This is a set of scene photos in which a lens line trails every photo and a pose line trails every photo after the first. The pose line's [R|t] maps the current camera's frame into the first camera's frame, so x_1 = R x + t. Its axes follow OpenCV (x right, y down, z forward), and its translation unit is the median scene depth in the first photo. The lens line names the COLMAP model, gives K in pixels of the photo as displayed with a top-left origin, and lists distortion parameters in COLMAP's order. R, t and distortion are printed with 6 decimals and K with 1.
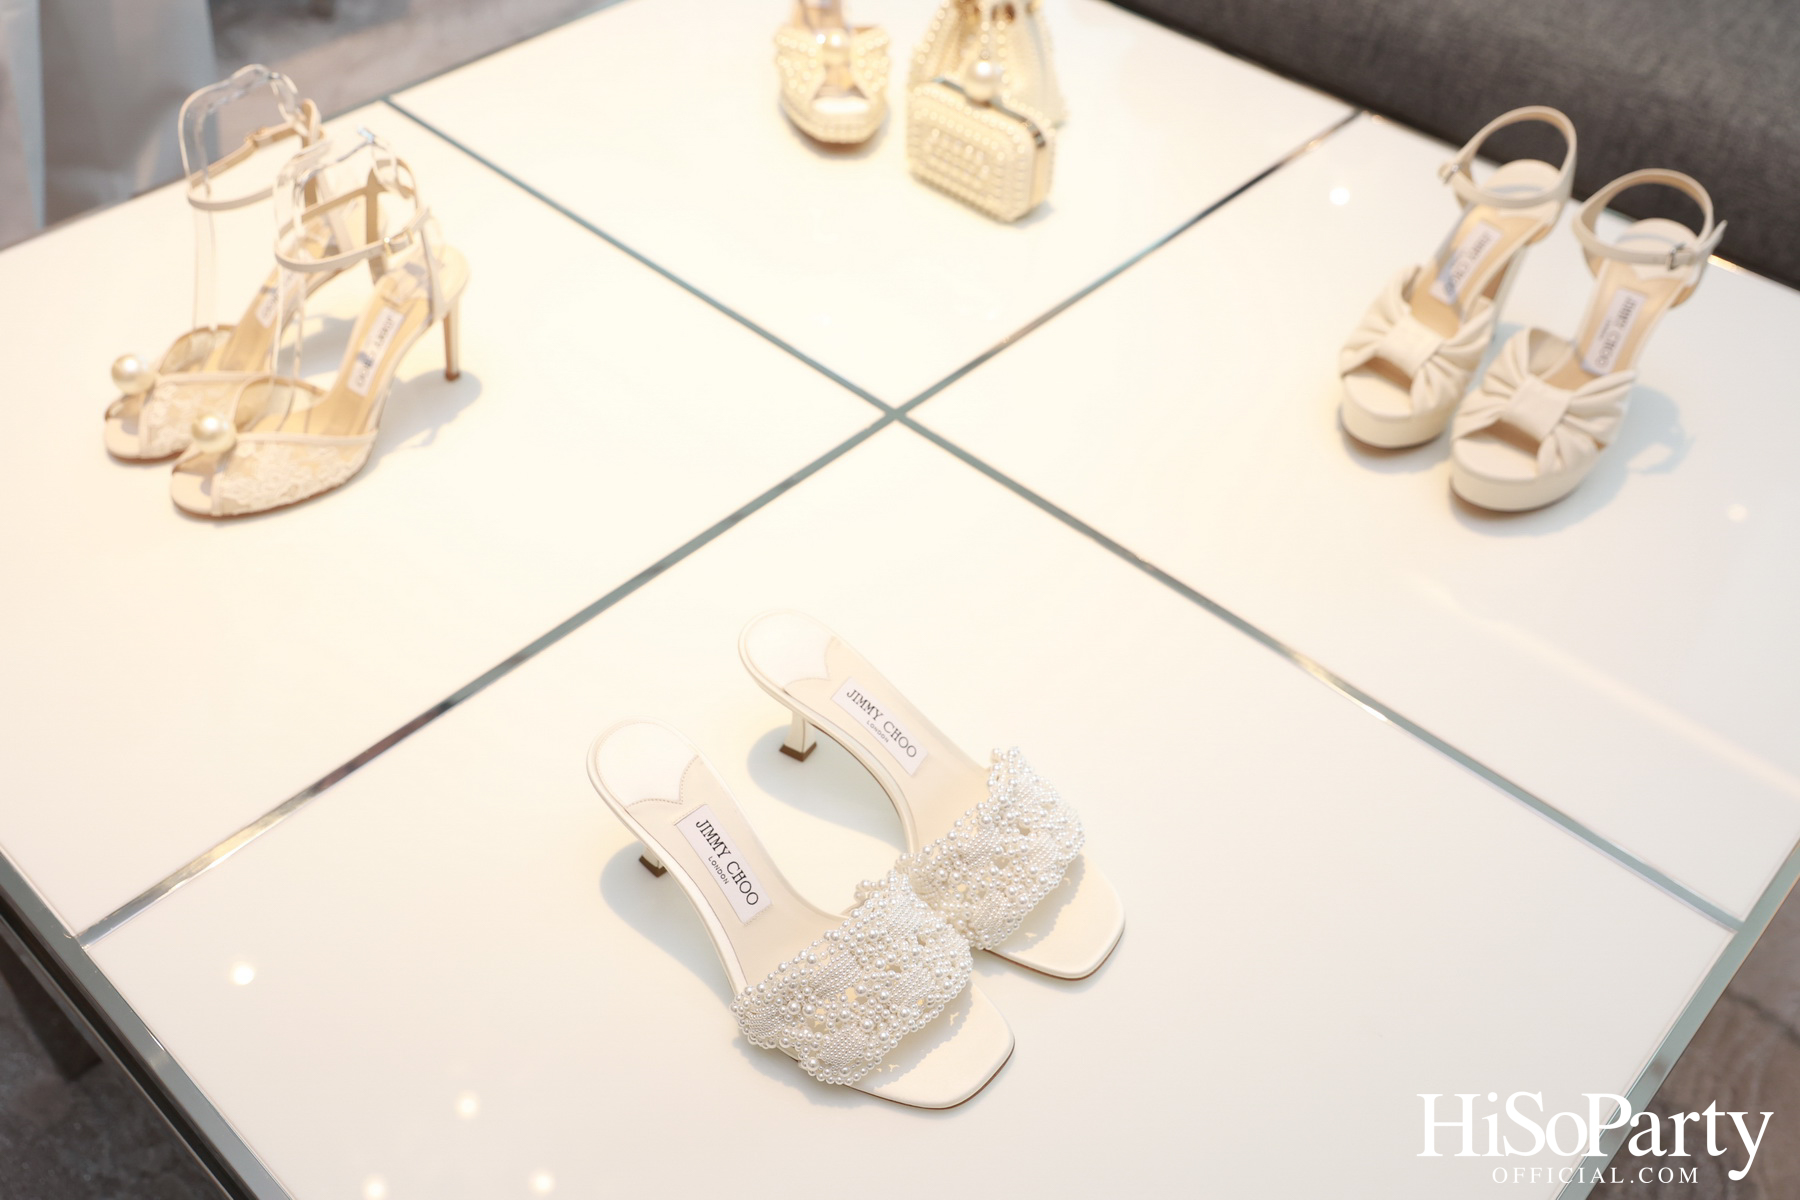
lens RADIAL K [[1668.5, 0, 900.0], [0, 1668.5, 600.0], [0, 0, 1]] dist [0.003011, 0.000212]
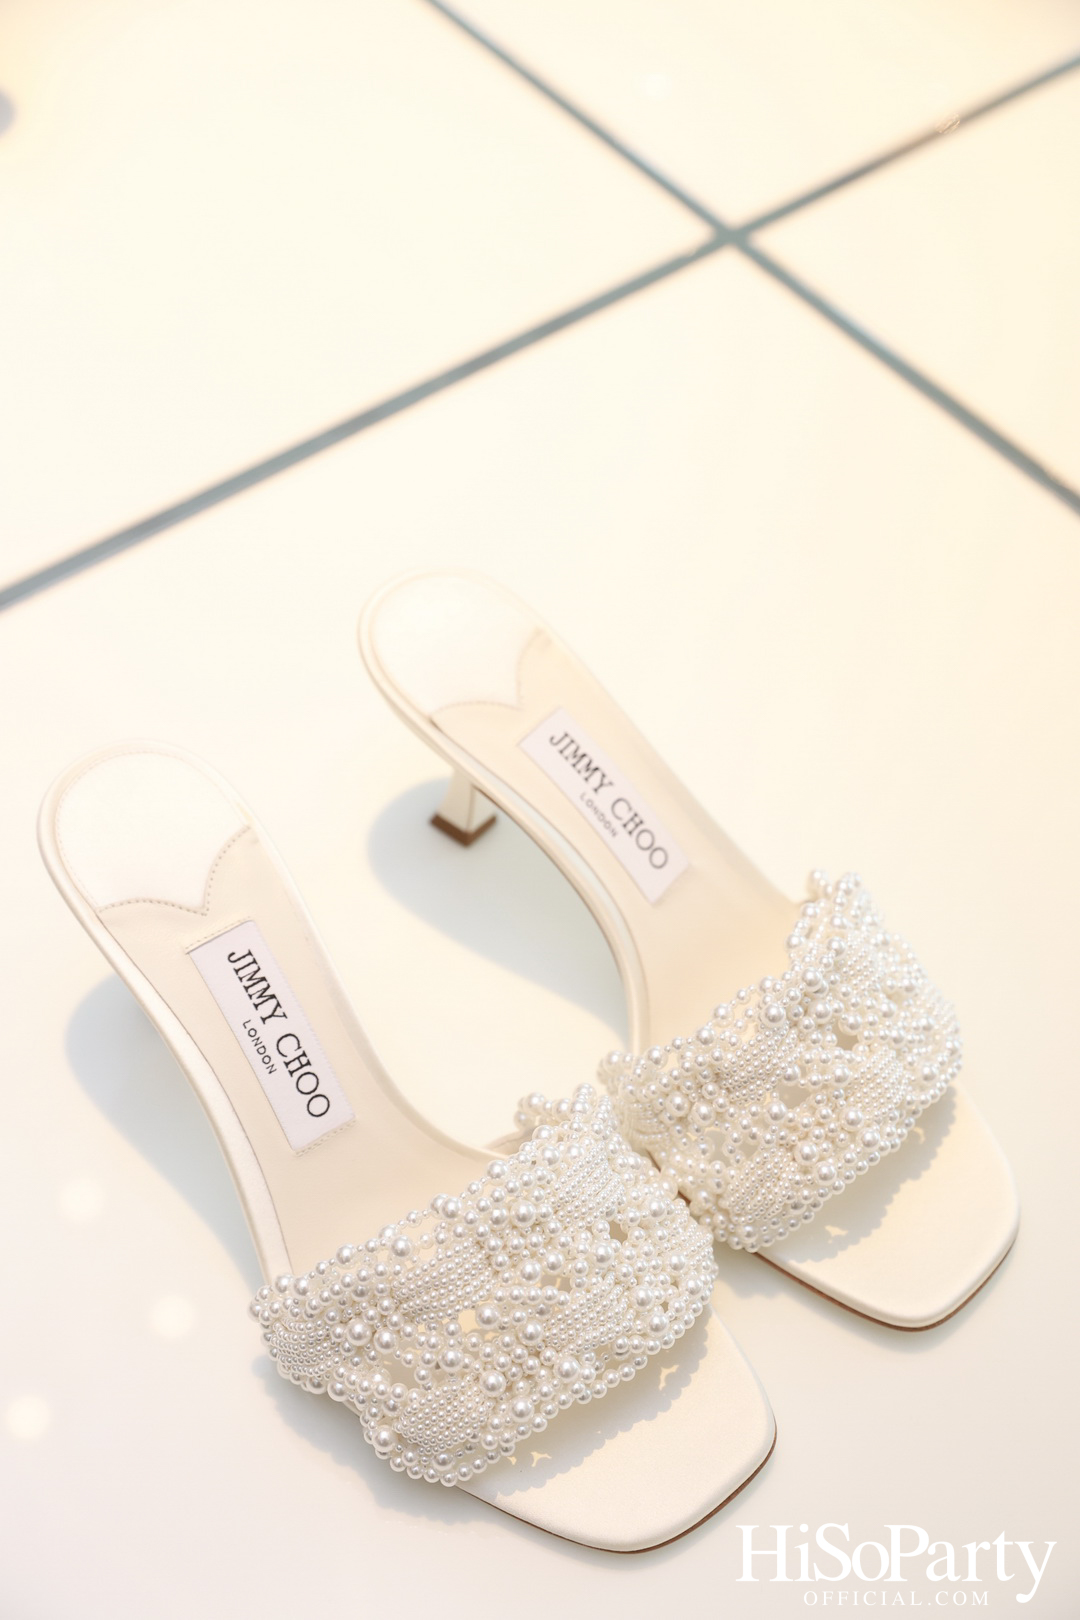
lens RADIAL K [[2383.4, 0, 538.6], [0, 2383.4, 848.4], [0, 0, 1]] dist [0.044538, 0.034372]
pose [[0.989999, 0.115654, -0.080783, 0.033064], [-0.104664, 0.986094, 0.129093, -0.007875], [0.094590, -0.119347, 0.988336, 0.262035]]
